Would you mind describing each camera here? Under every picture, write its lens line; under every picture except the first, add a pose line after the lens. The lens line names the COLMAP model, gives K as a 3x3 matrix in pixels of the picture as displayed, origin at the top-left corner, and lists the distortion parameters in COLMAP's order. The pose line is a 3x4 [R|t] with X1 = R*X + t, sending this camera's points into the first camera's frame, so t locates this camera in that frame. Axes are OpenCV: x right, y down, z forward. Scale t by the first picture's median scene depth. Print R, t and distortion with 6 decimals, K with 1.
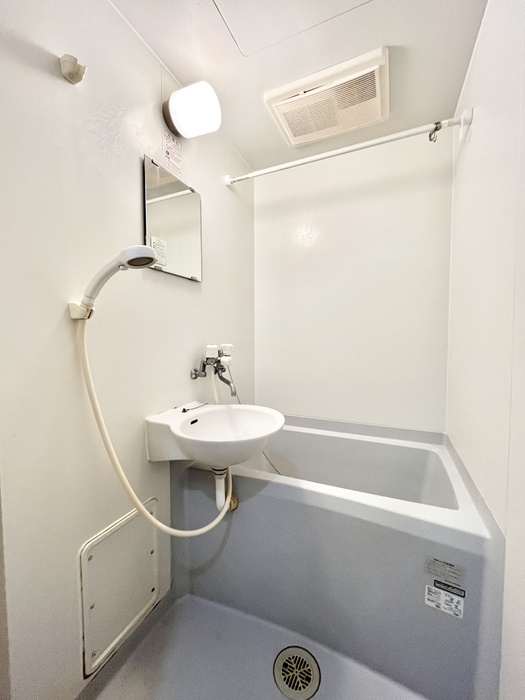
lens RADIAL K [[282.1, 0, 262.5], [0, 282.1, 347.0], [0, 0, 1]] dist [-0.006966, -0.001647]
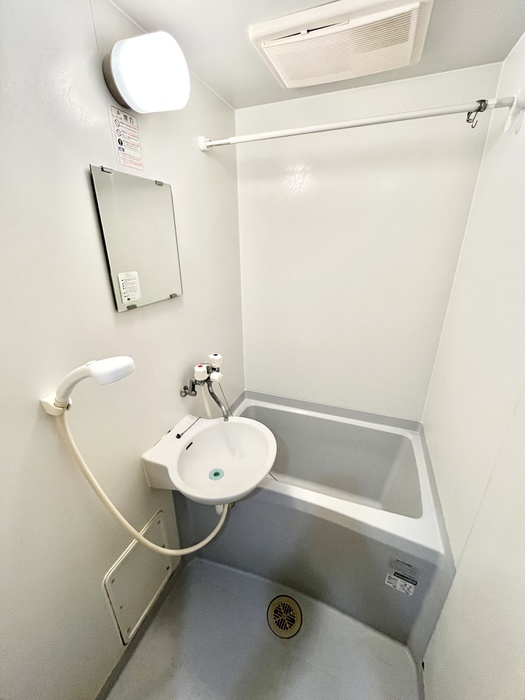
lens RADIAL K [[282.1, 0, 262.4], [0, 282.1, 349.8], [0, 0, 1]] dist [-0.006966, -0.001647]
pose [[0.998324, -0.024519, 0.052417, -0.019353], [0.006677, 0.948555, 0.316541, -0.407534], [-0.057482, -0.315660, 0.947130, 0.115339]]
